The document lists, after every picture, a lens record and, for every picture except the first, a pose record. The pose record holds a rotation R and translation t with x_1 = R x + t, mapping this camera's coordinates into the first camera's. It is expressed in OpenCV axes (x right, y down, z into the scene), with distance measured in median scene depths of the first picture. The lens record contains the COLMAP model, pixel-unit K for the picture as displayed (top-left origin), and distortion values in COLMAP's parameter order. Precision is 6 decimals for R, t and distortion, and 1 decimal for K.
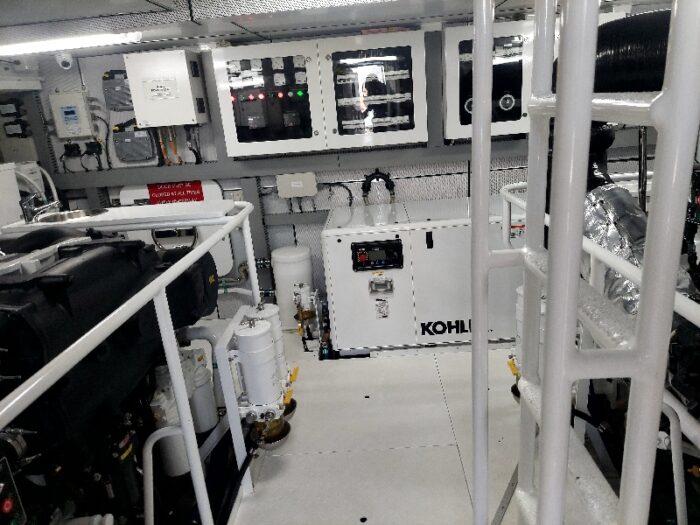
lens RADIAL K [[496.2, 0, 350.0], [0, 496.2, 262.5], [0, 0, 1]] dist [0.182077, -0.205689]
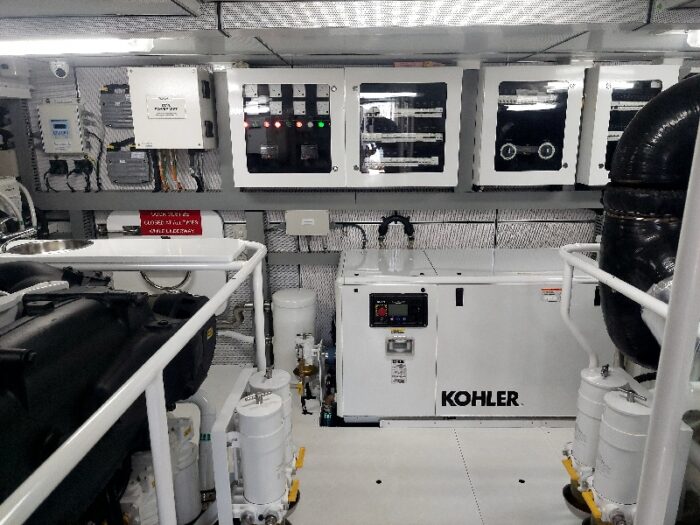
lens RADIAL K [[503.3, 0, 350.0], [0, 503.3, 262.5], [0, 0, 1]] dist [0.192775, -0.204281]
pose [[0.997340, 0.068666, 0.024469, -0.051278], [-0.066853, 0.995411, -0.068463, -0.028194], [-0.029058, 0.066645, 0.997354, 0.099523]]
